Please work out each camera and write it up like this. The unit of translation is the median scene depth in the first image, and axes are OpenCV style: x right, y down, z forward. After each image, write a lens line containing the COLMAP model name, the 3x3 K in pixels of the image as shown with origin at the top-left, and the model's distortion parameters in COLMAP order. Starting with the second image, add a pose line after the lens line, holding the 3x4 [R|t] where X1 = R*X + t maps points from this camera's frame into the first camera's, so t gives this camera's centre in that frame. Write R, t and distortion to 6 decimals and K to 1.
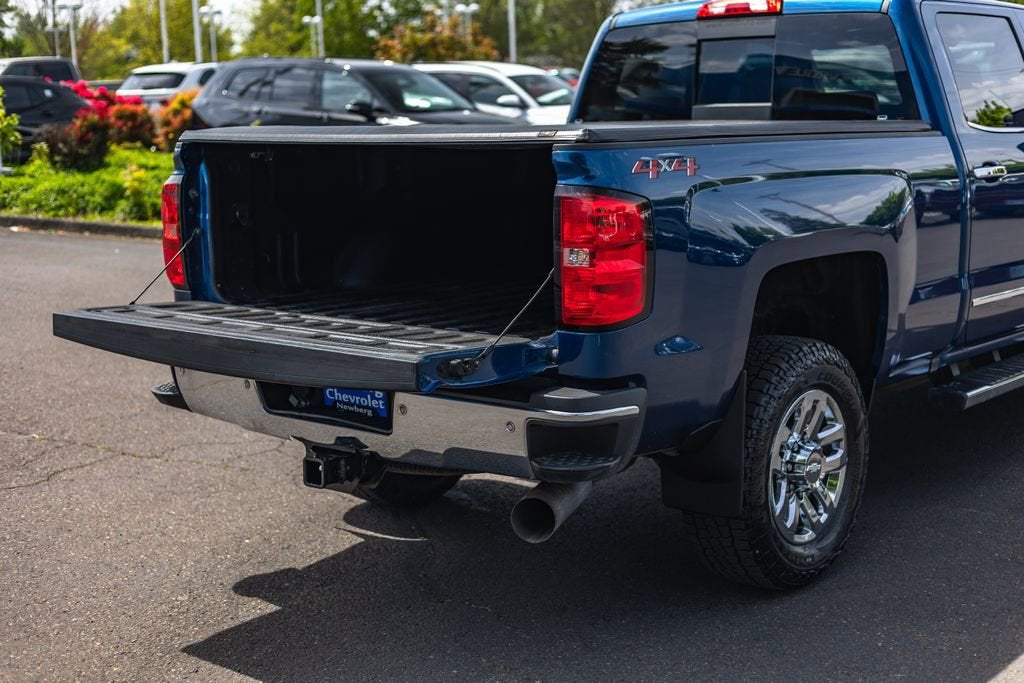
lens RADIAL K [[1459.5, 0, 512.0], [0, 1459.5, 341.5], [0, 0, 1]] dist [0.000415, -0.017009]
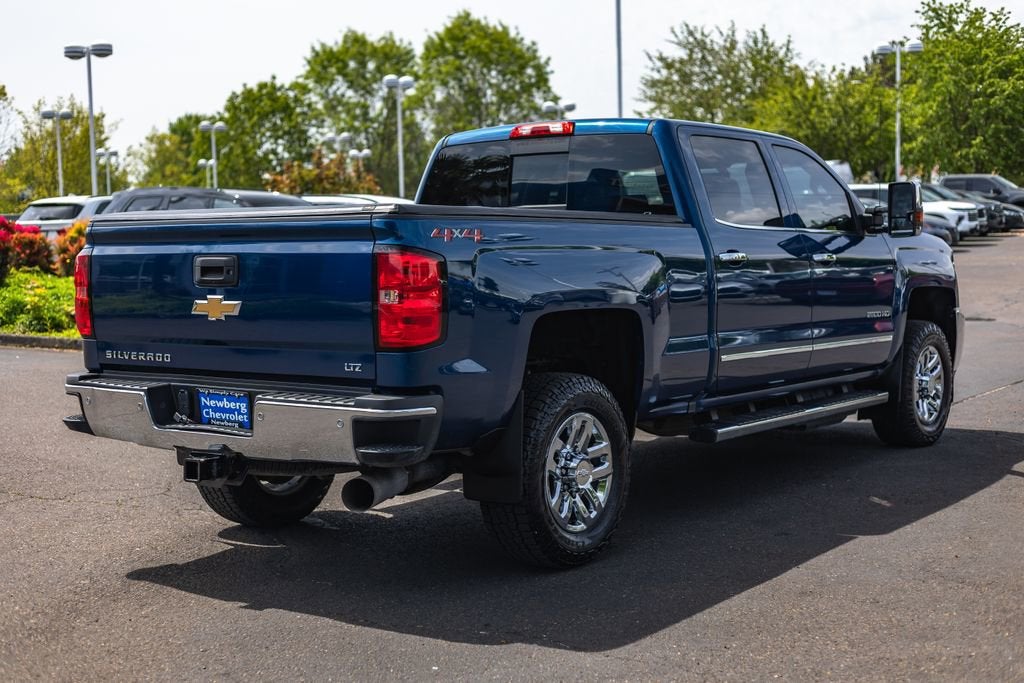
lens RADIAL K [[1459.5, 0, 512.0], [0, 1459.5, 341.5], [0, 0, 1]] dist [0.000415, -0.017009]
pose [[0.997417, 0.003215, 0.071756, 0.040284], [0.003864, 0.995150, -0.098291, 0.078175], [-0.071724, 0.098314, 0.992567, -0.235855]]
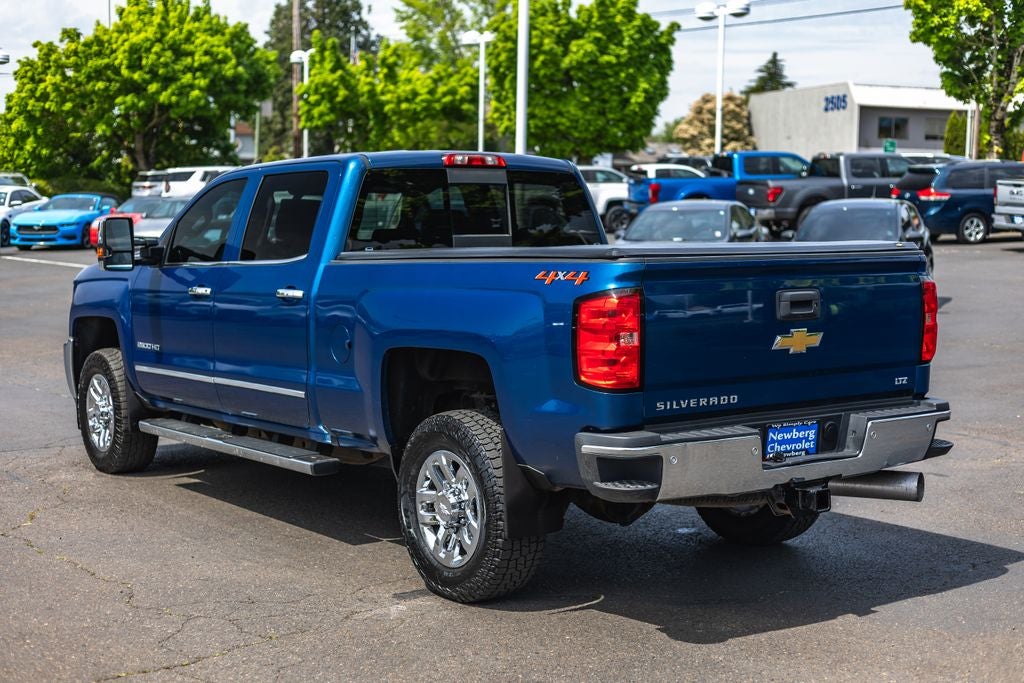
lens RADIAL K [[1459.5, 0, 512.0], [0, 1459.5, 341.5], [0, 0, 1]] dist [0.000415, -0.017009]
pose [[0.219682, -0.047108, 0.974433, -1.100399], [0.155319, 0.987782, 0.012737, -0.083663], [-0.963128, 0.148550, 0.224315, 0.715993]]
